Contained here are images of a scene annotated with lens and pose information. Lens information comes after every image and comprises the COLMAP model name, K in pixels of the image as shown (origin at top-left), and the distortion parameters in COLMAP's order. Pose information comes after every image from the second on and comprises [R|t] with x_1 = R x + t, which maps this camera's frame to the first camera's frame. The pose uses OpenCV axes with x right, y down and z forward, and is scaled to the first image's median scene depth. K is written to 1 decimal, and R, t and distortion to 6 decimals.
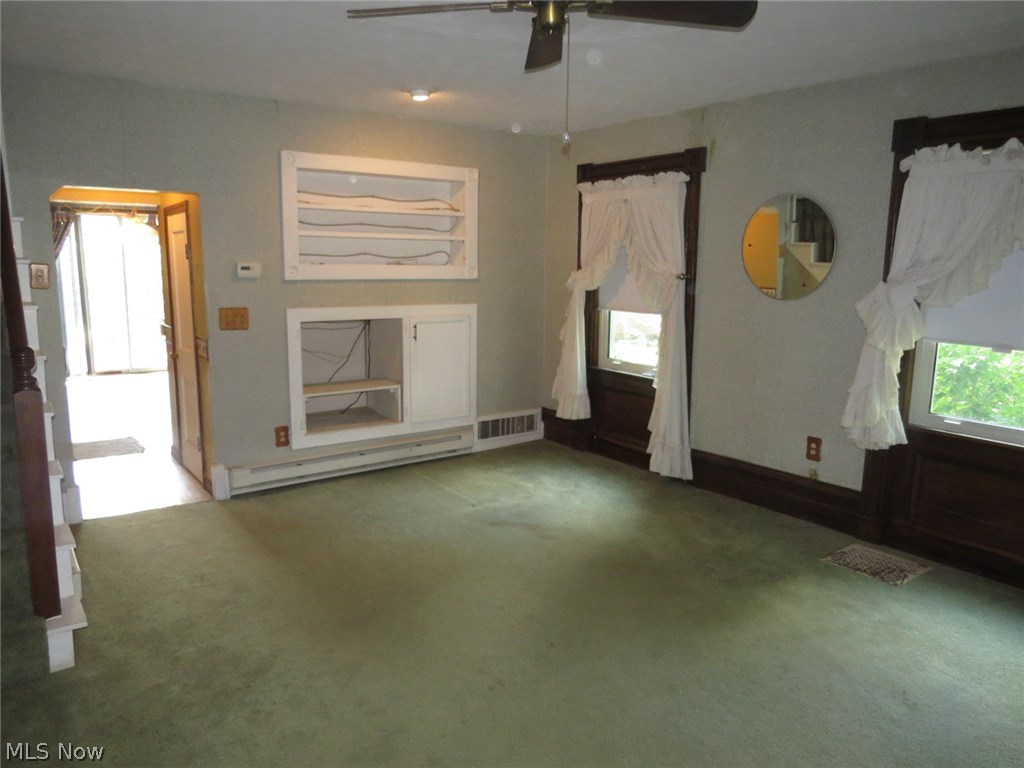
lens RADIAL K [[764.4, 0, 512.0], [0, 764.4, 384.0], [0, 0, 1]] dist [-0.000593, 0.069868]
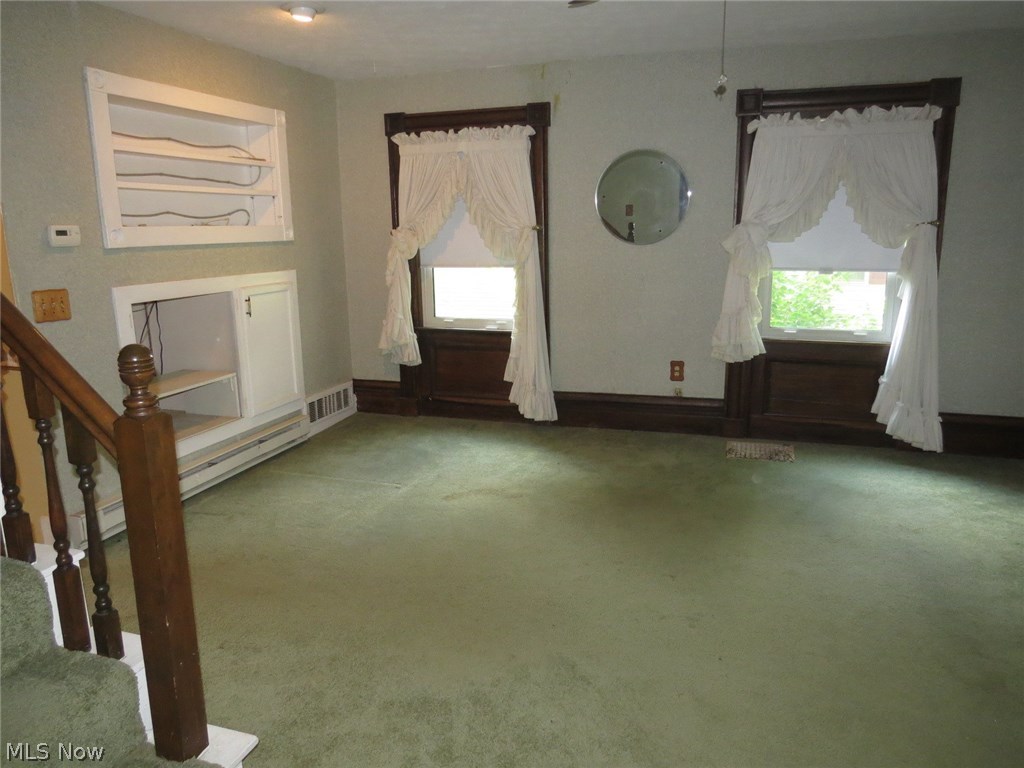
lens RADIAL K [[764.4, 0, 512.0], [0, 764.4, 384.0], [0, 0, 1]] dist [-0.000593, 0.069868]
pose [[0.807525, -0.146841, 0.571263, -0.418006], [0.122165, 0.989152, 0.081568, -0.019202], [-0.577043, 0.003920, 0.816704, 0.166637]]
